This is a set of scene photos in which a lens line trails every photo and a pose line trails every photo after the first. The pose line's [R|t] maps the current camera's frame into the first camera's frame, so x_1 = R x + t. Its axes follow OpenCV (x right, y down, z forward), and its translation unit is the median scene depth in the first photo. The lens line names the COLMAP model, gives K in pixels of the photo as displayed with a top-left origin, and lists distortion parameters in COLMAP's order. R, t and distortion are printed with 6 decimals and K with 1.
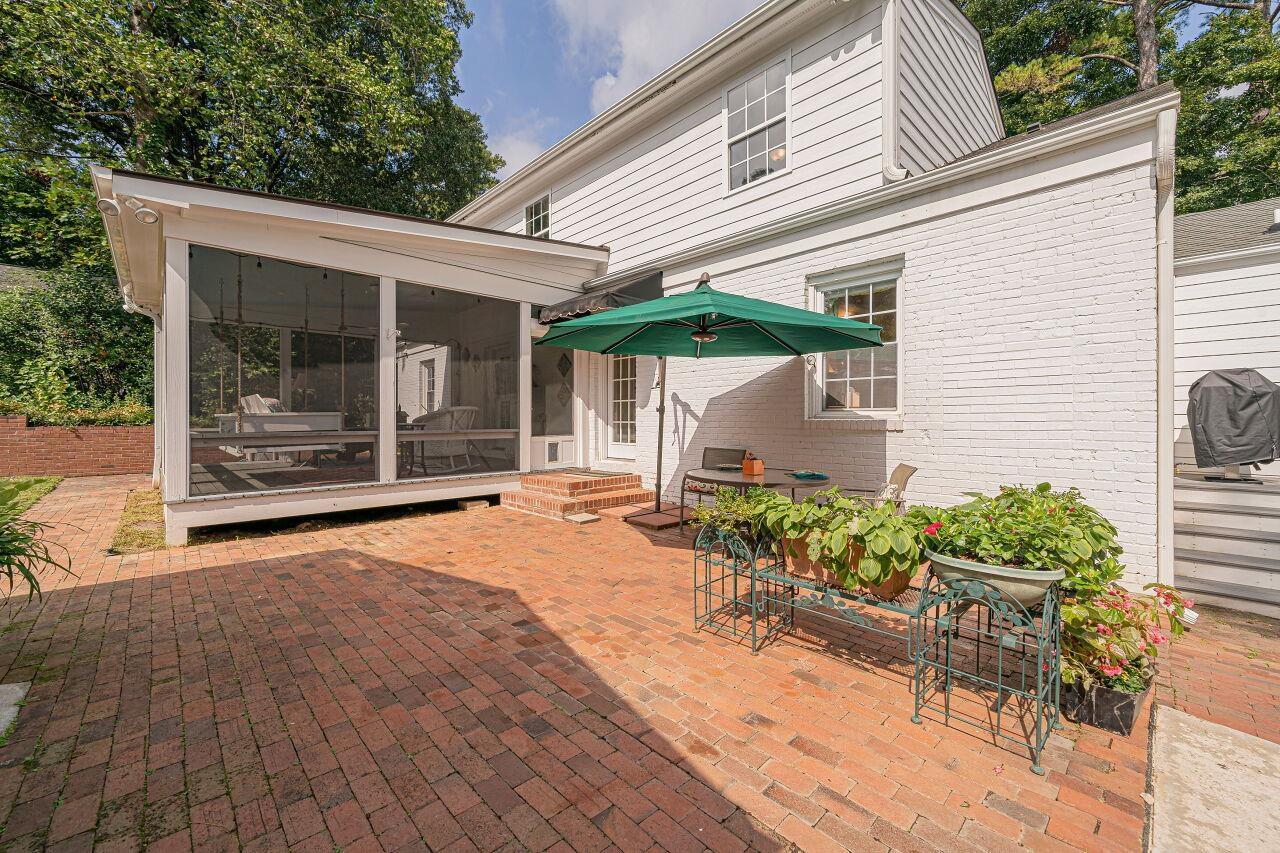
lens RADIAL K [[512.9, 0, 640.0], [0, 512.9, 426.5], [0, 0, 1]] dist [0.002299, 0.000307]
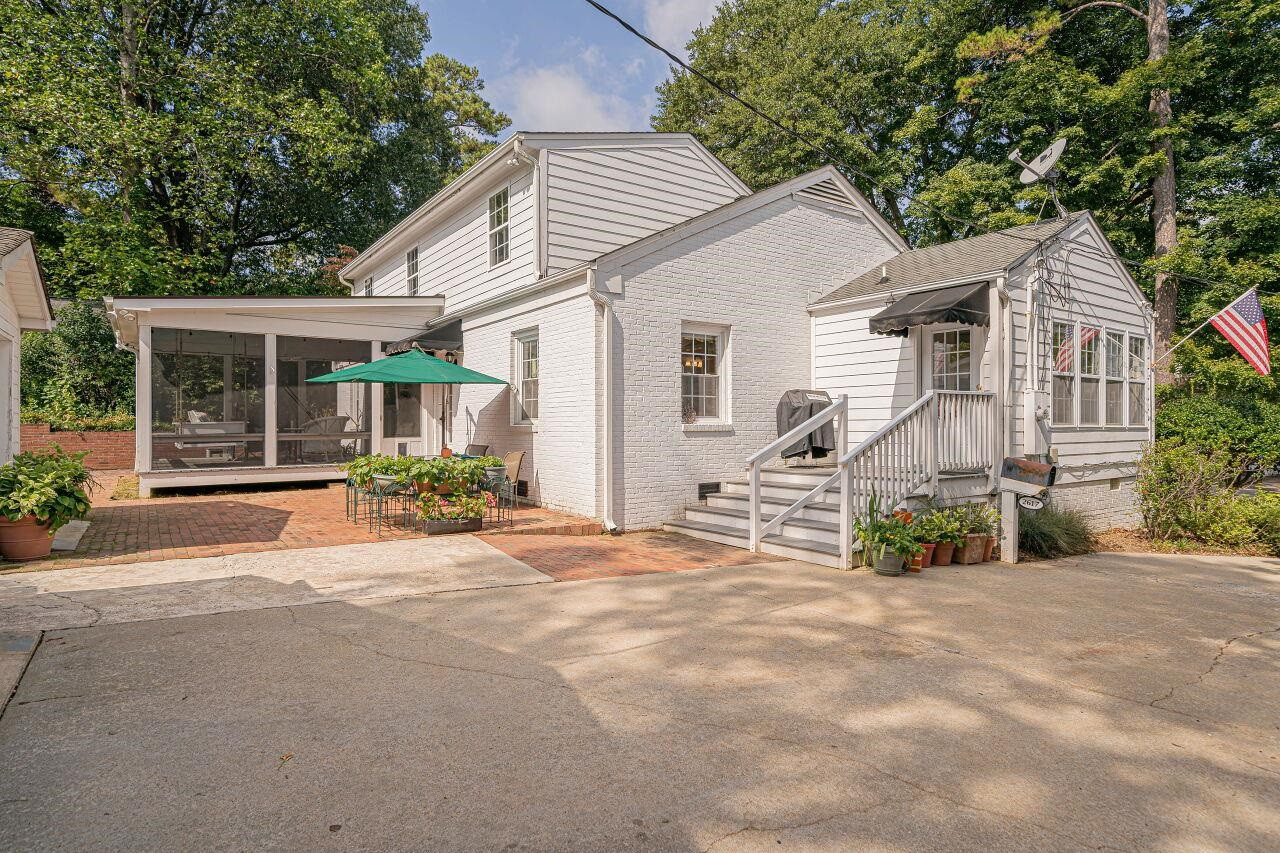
lens RADIAL K [[705.0, 0, 640.0], [0, 705.0, 426.5], [0, 0, 1]] dist [0.005917, 0.000390]
pose [[0.989983, -0.003515, -0.141145, 0.695733], [0.002564, 0.999973, -0.006920, 0.003858], [0.141166, 0.006489, 0.989965, -0.722892]]
